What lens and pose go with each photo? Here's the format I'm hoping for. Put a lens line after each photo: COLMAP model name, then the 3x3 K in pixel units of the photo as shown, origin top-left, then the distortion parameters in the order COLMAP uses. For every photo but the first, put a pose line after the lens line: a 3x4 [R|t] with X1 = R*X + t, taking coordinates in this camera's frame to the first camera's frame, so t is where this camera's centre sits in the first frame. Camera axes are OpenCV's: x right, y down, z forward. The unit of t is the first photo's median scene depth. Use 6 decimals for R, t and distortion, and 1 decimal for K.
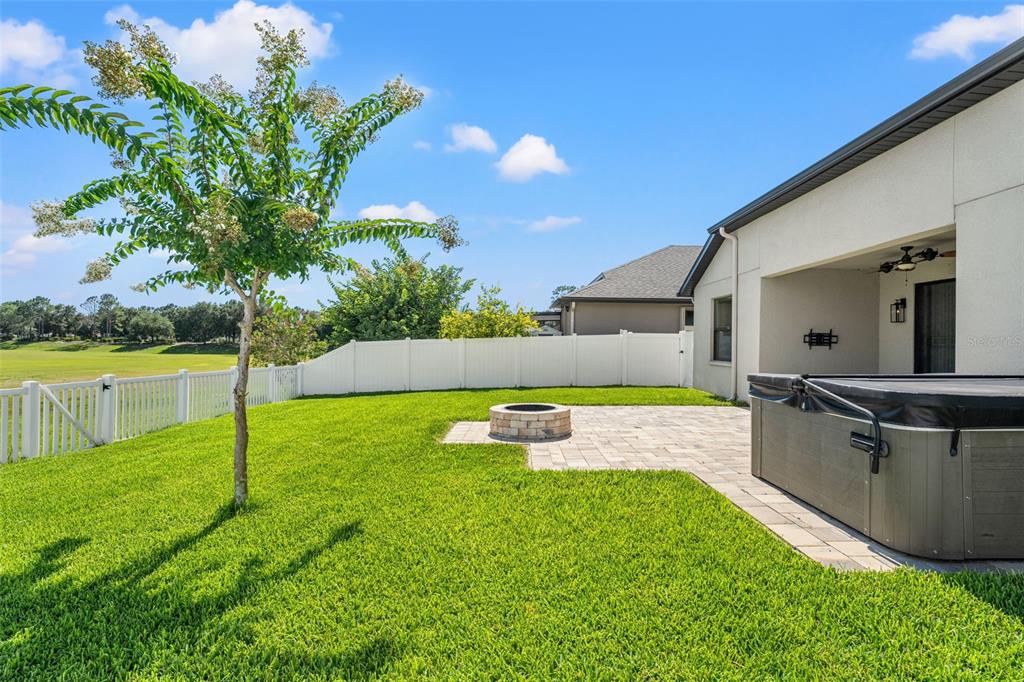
lens RADIAL K [[492.7, 0, 508.9], [0, 492.7, 346.9], [0, 0, 1]] dist [-0.002914, -0.000297]
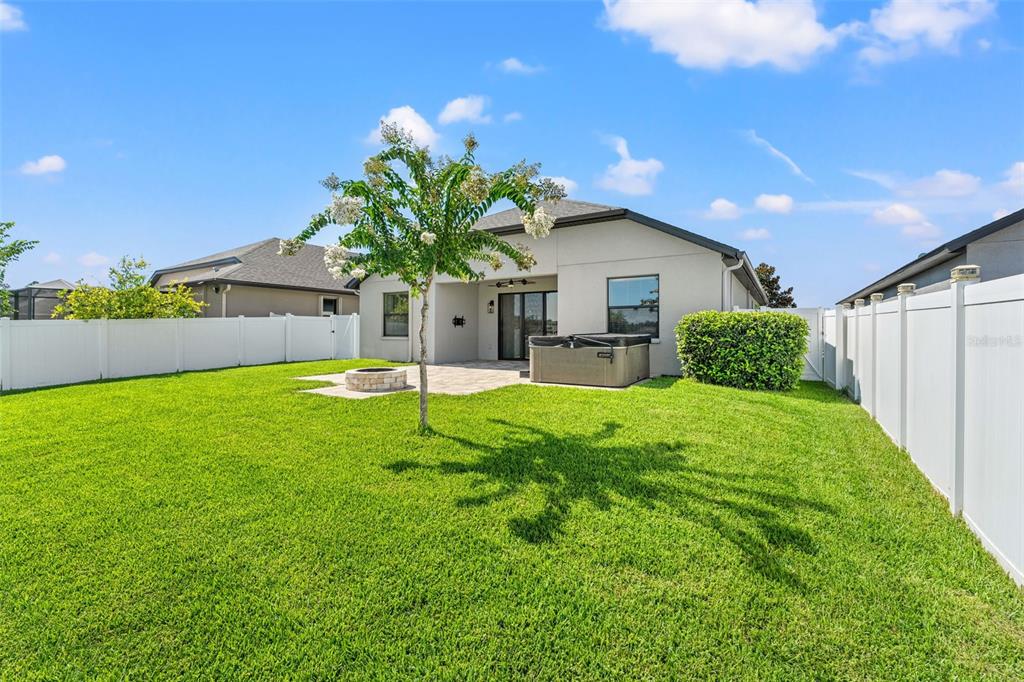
lens RADIAL K [[458.8, 0, 506.4], [0, 458.8, 344.6], [0, 0, 1]] dist [-0.002989, 0.000238]
pose [[0.509681, -0.037195, 0.859559, -0.634557], [0.010905, 0.999264, 0.036774, 0.007240], [-0.860294, -0.009370, 0.509711, 0.030829]]
